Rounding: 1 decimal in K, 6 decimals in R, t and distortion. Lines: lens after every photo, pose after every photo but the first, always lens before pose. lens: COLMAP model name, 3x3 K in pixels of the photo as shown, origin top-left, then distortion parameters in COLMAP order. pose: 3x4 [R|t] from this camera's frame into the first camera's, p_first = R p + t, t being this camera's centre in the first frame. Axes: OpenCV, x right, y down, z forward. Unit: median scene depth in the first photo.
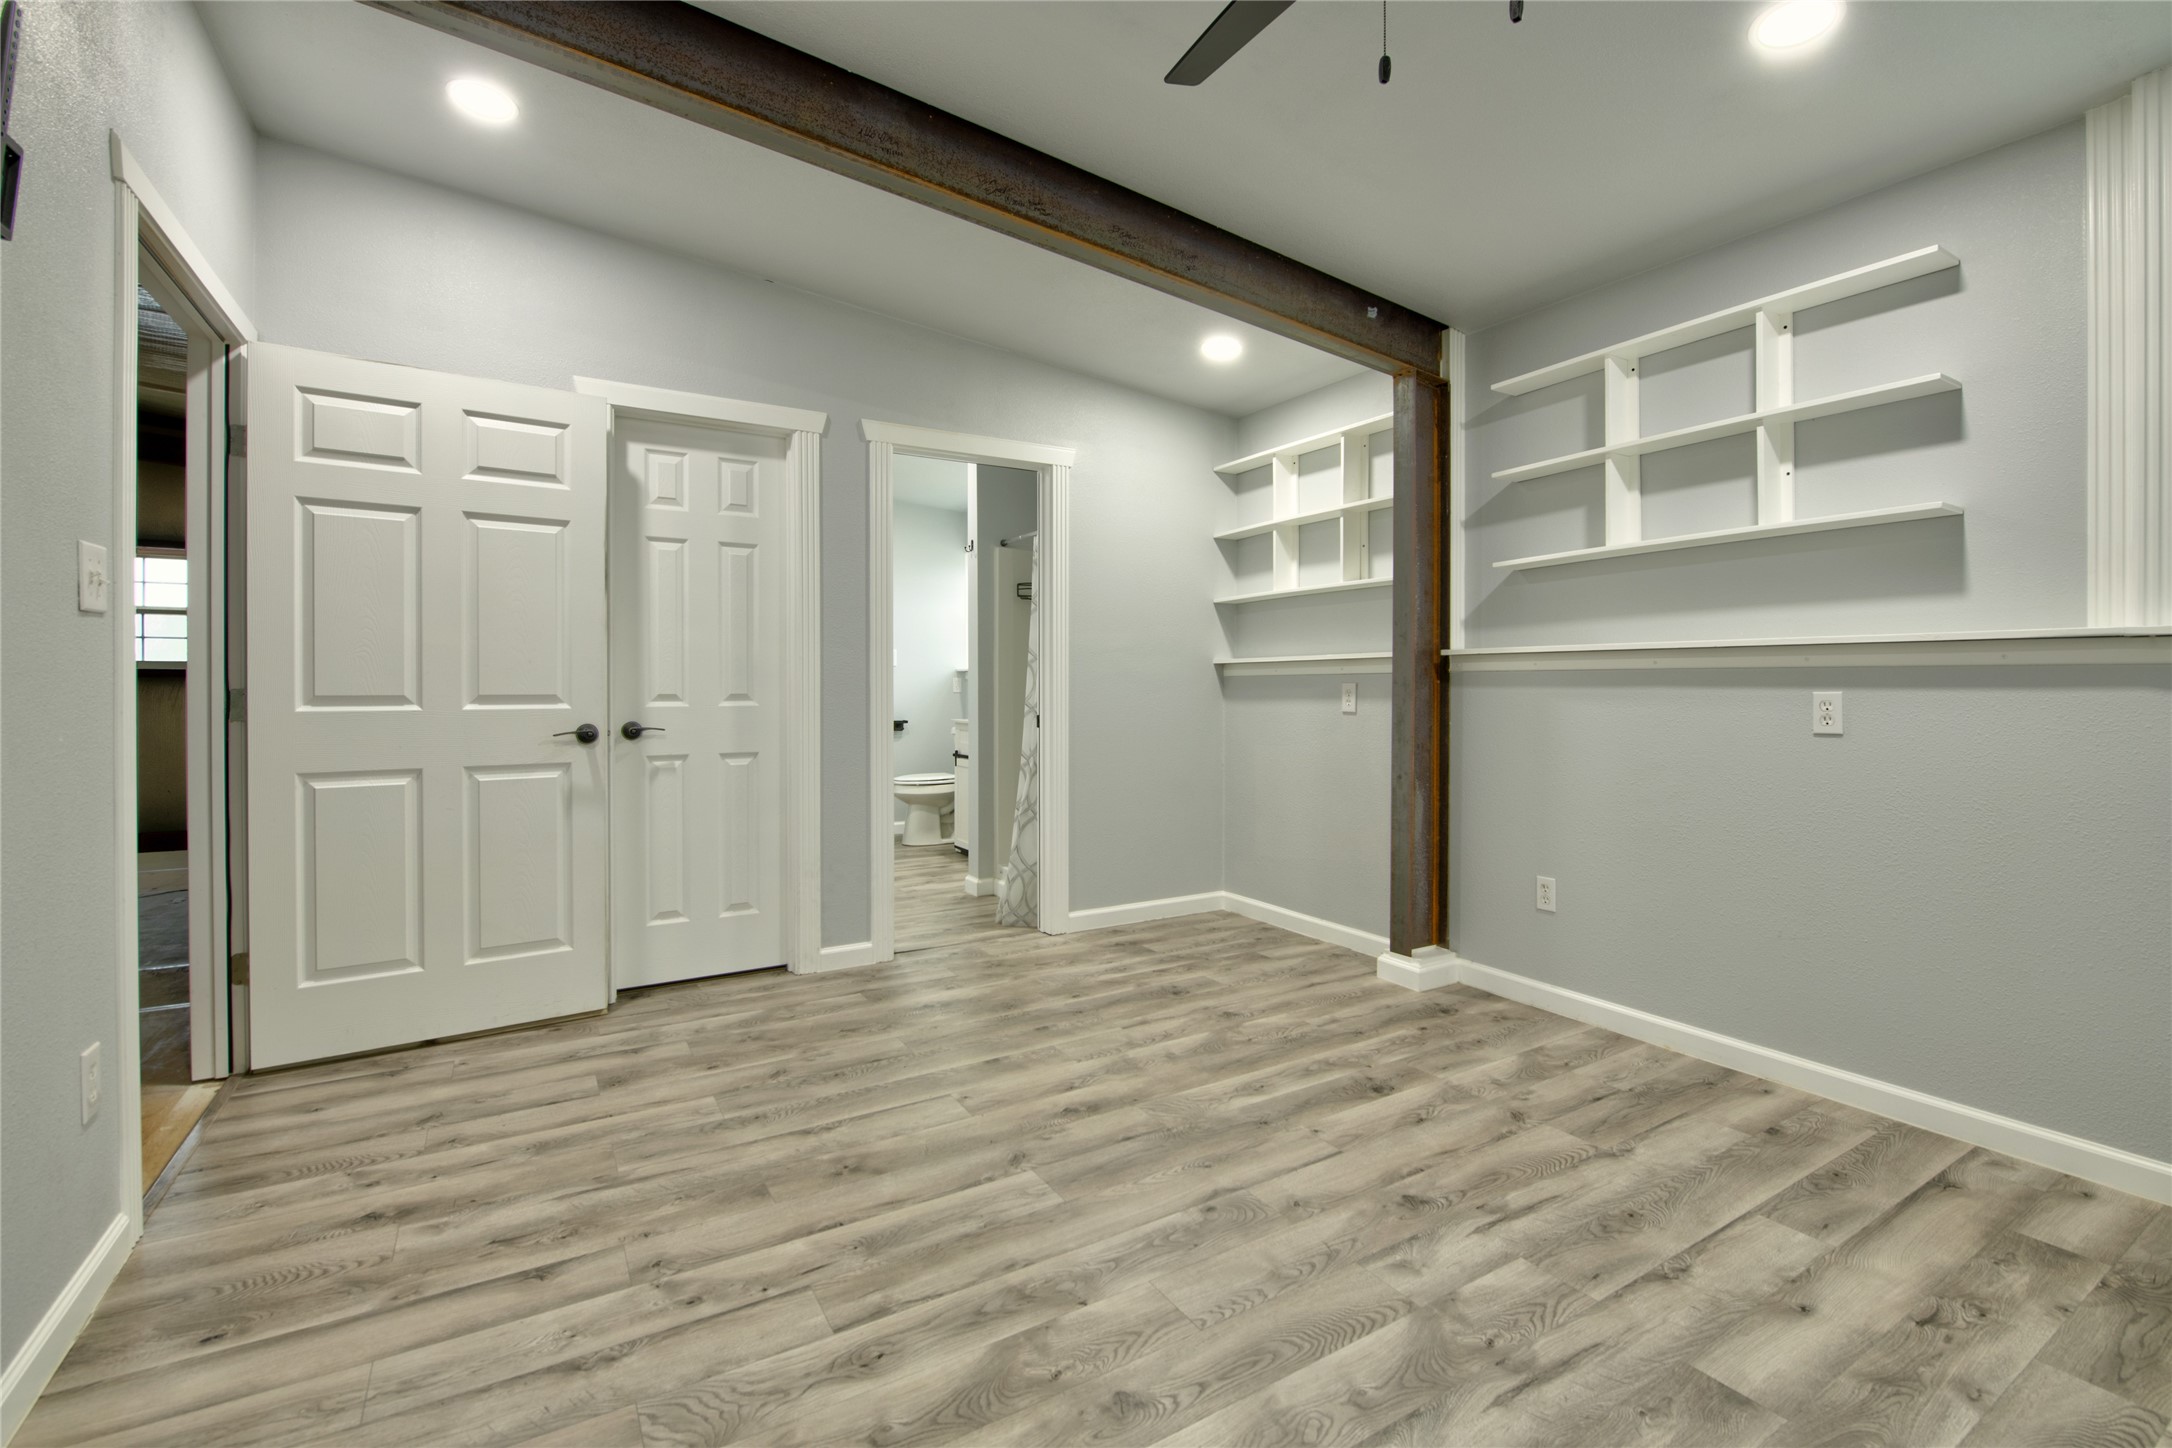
lens RADIAL K [[964.5, 0, 1094.5], [0, 964.5, 667.9], [0, 0, 1]] dist [0.017740, -0.006224]
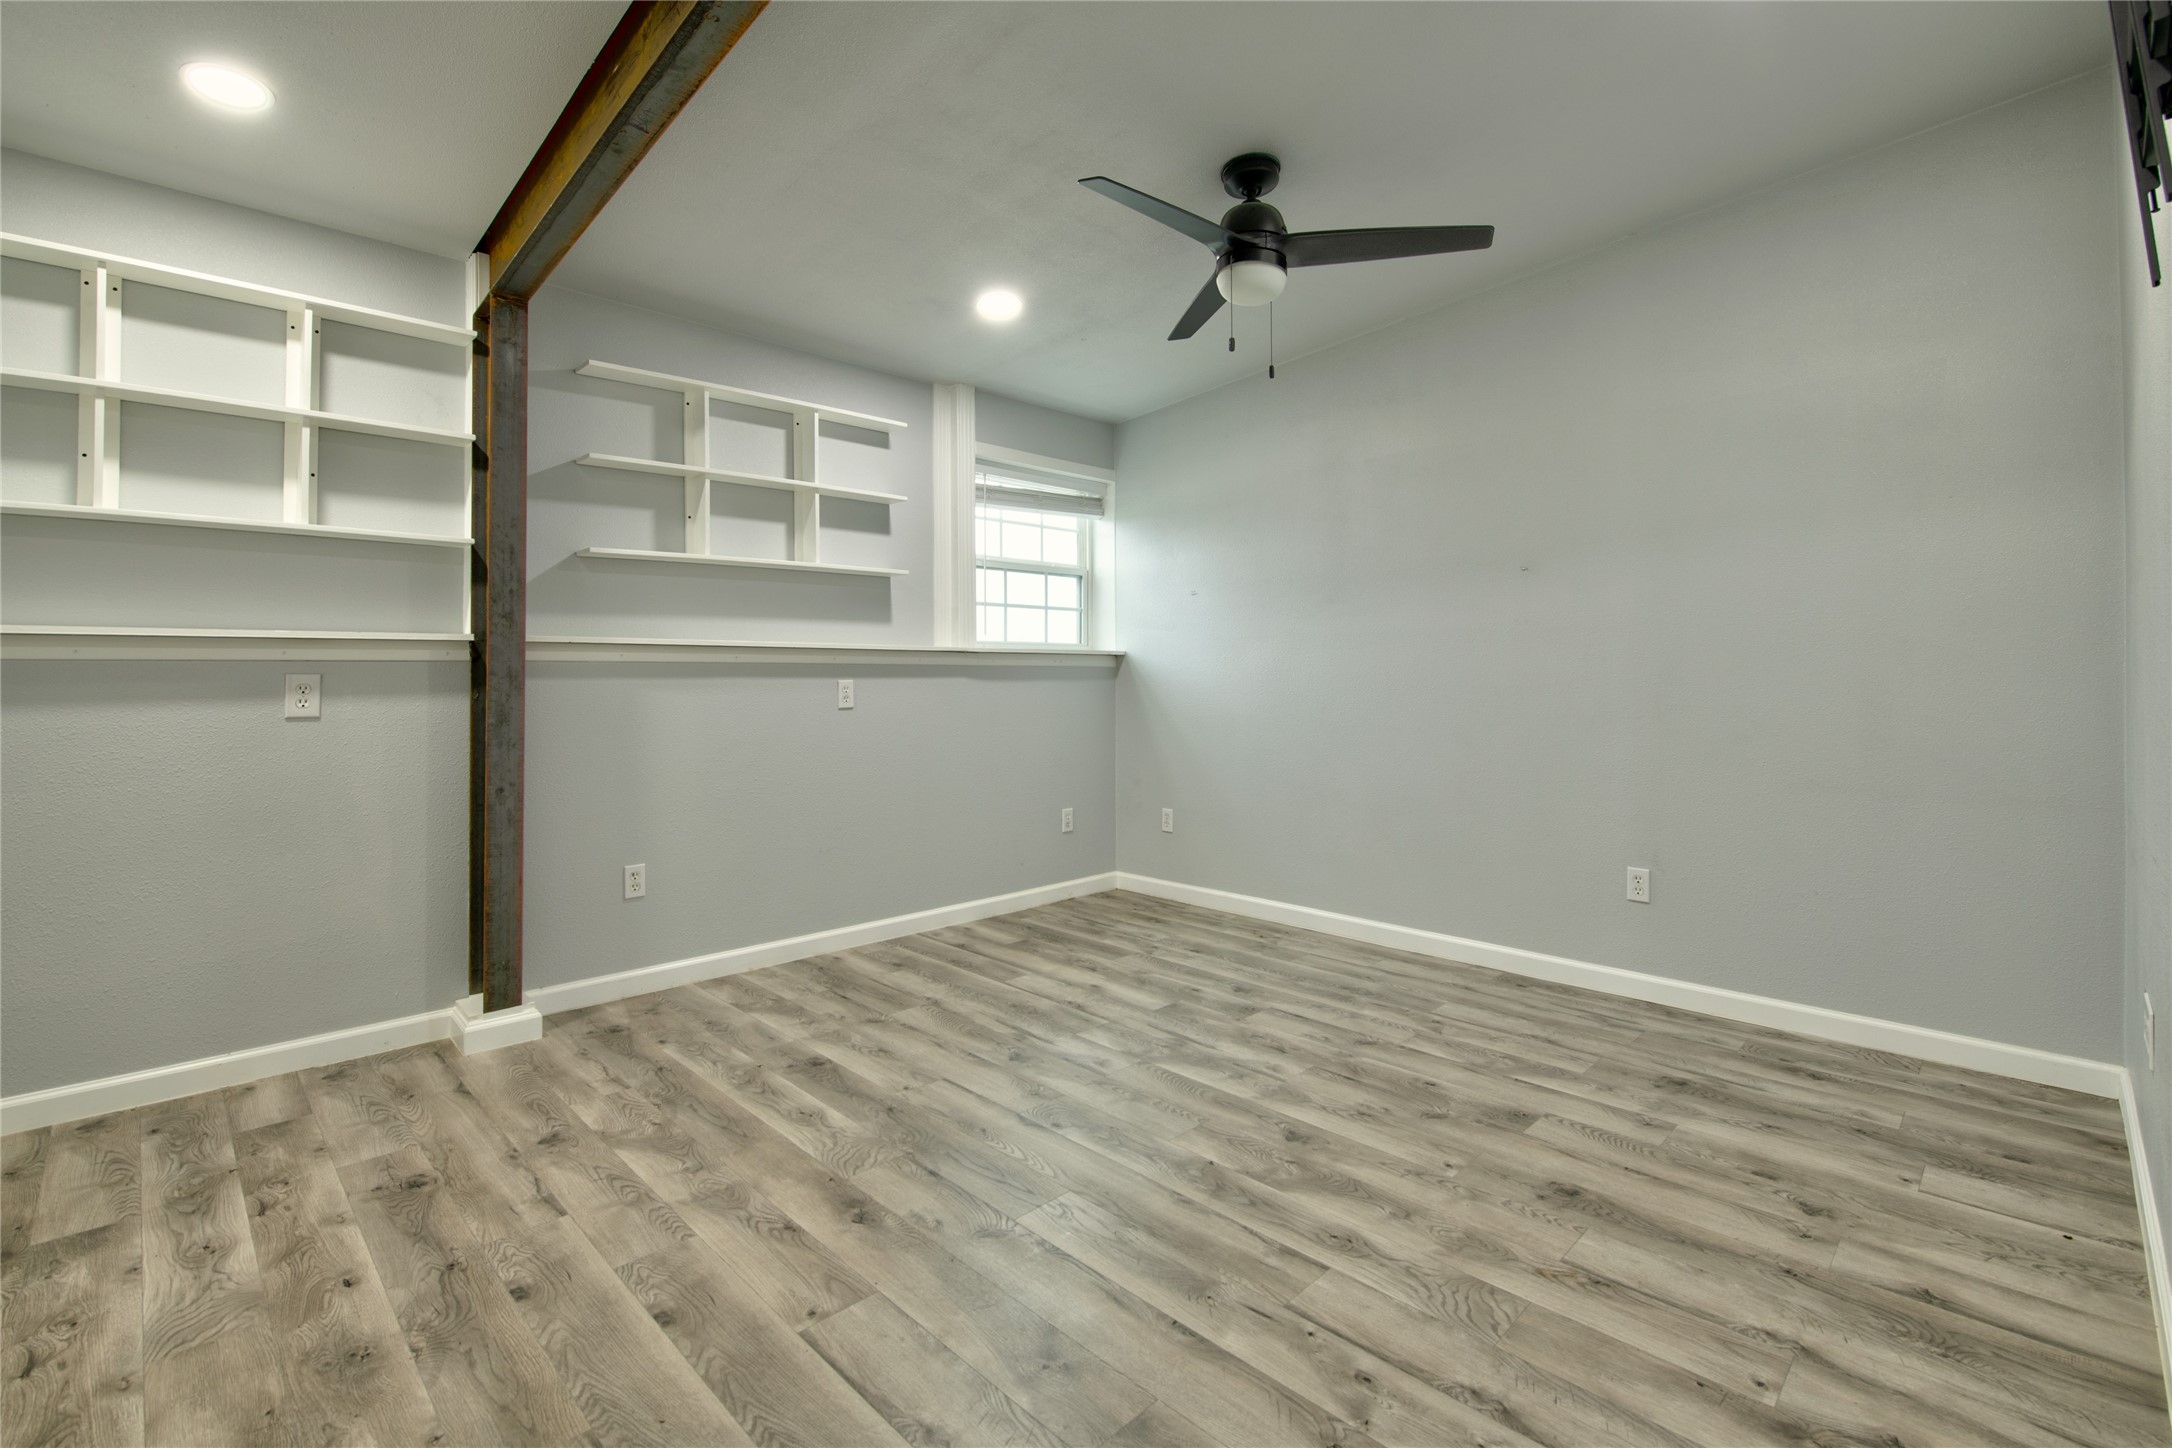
lens RADIAL K [[946.1, 0, 1076.5], [0, 946.1, 799.5], [0, 0, 1]] dist [0.002394, -0.005875]
pose [[-0.222777, -0.121247, 0.967300, -0.740349], [-0.017523, 0.992573, 0.120379, 0.016466], [-0.974712, 0.009868, -0.223247, 0.948596]]
